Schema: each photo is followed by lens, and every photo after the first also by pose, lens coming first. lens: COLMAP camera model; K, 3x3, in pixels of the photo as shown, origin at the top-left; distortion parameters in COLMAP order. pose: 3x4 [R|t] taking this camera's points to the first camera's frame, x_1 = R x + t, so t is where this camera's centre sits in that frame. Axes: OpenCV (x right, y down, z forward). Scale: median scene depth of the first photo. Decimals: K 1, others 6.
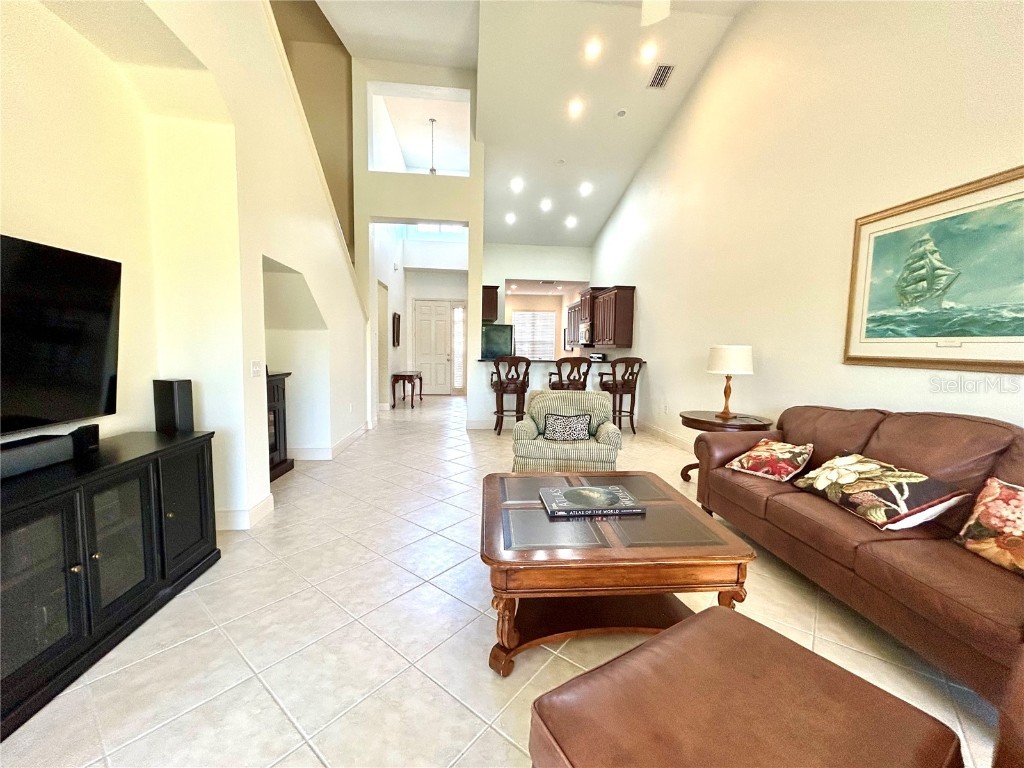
lens RADIAL K [[409.8, 0, 512.0], [0, 409.8, 384.0], [0, 0, 1]] dist [0.002220, 0.000135]
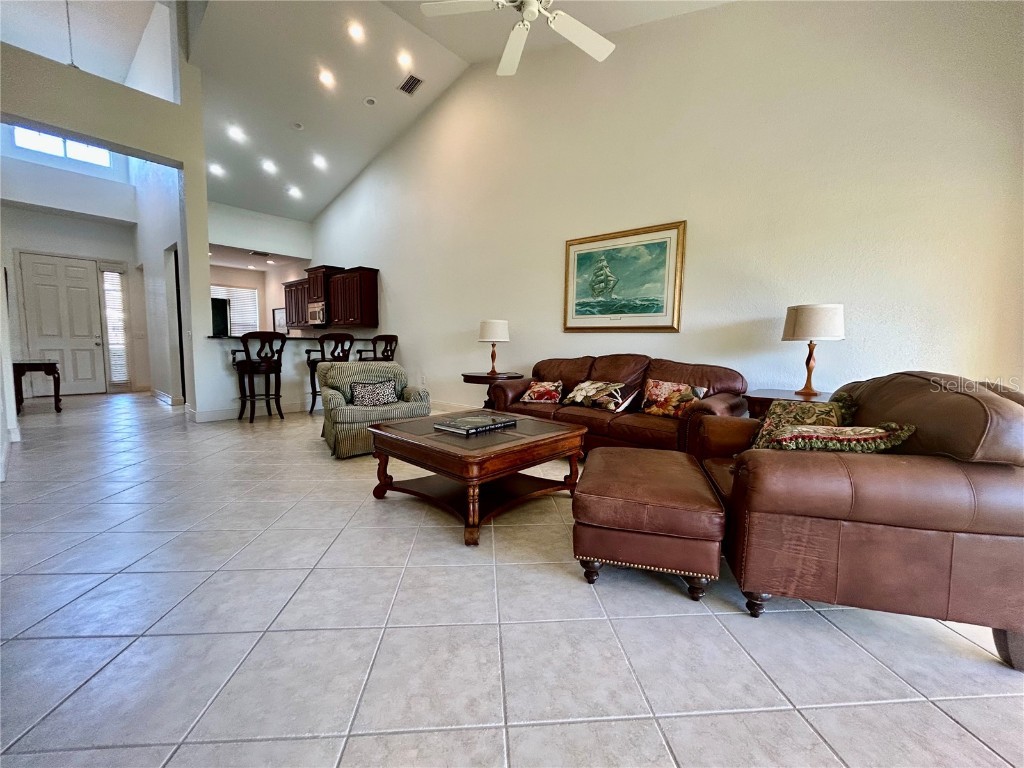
lens RADIAL K [[415.1, 0, 512.0], [0, 415.1, 384.0], [0, 0, 1]] dist [0.000751, 0.000114]
pose [[0.731612, -0.065860, 0.678533, -0.475270], [0.055395, 0.997774, 0.037118, 0.087514], [-0.679467, 0.010431, 0.733632, -0.041595]]
